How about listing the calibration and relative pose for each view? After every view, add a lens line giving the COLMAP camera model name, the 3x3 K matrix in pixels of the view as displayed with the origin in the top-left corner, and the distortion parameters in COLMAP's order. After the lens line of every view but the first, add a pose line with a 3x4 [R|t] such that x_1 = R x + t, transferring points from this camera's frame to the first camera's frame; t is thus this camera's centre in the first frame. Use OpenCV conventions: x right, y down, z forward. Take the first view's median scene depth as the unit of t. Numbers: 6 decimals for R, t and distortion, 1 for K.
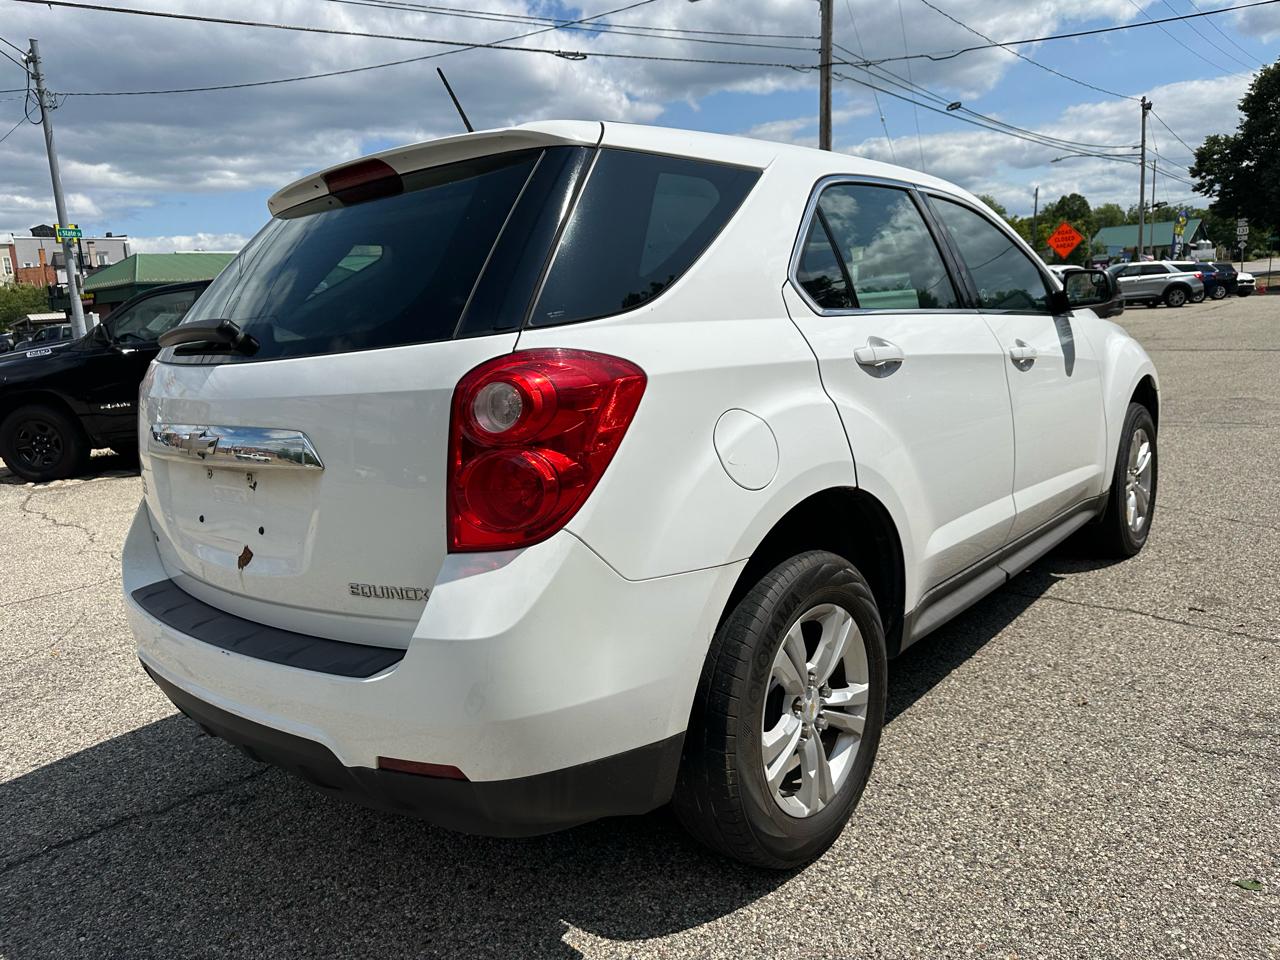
lens RADIAL K [[906.2, 0, 644.2], [0, 906.2, 476.8], [0, 0, 1]] dist [0.021019, -0.023626]
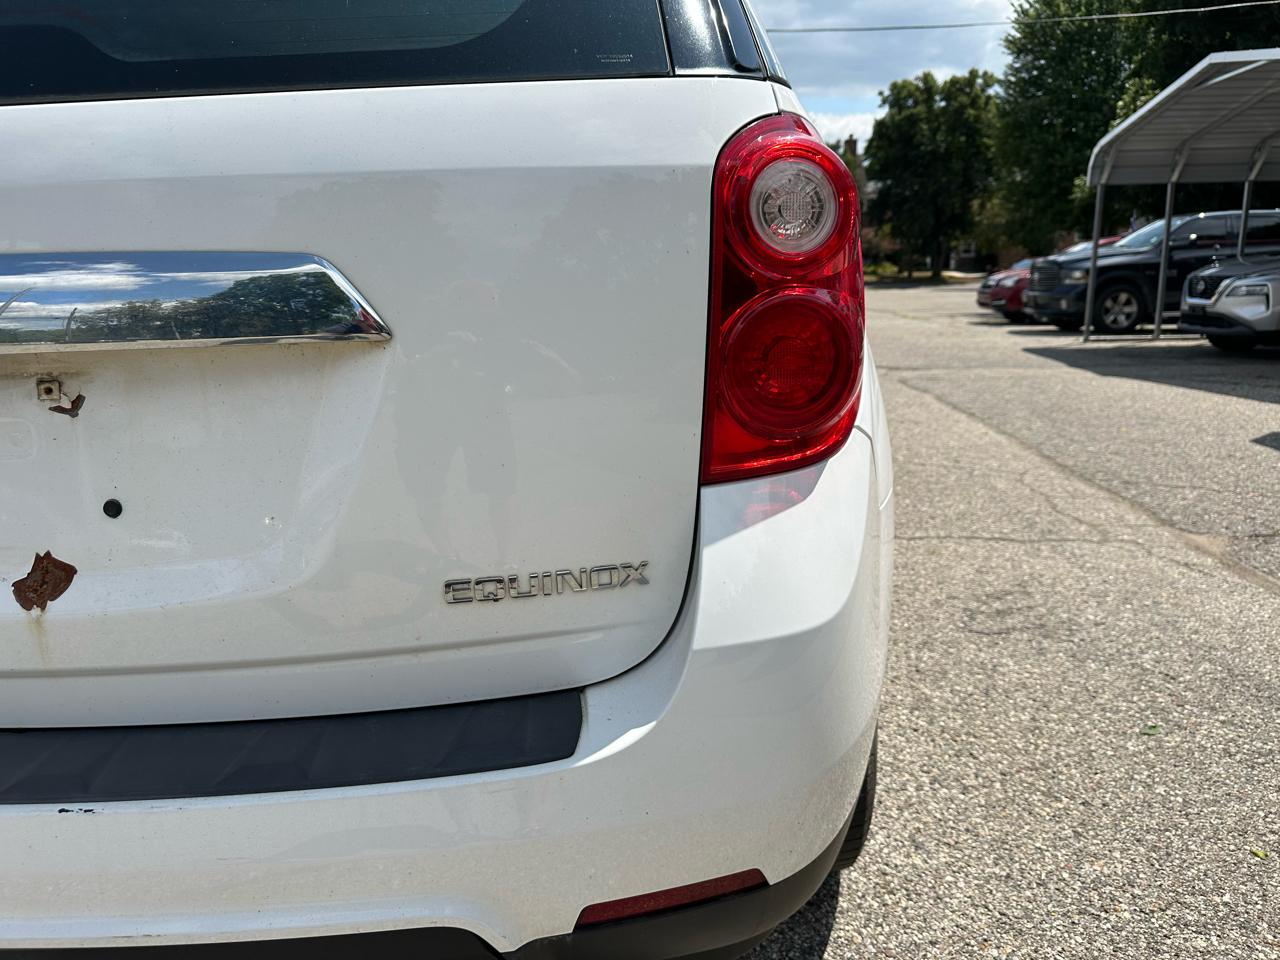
lens RADIAL K [[906.2, 0, 649.2], [0, 906.2, 486.0], [0, 0, 1]] dist [0.021019, -0.023626]
pose [[0.788546, -0.094065, 0.607739, -0.398465], [0.079729, 0.995530, 0.050638, 0.038704], [-0.609785, 0.008524, 0.792521, 0.419085]]
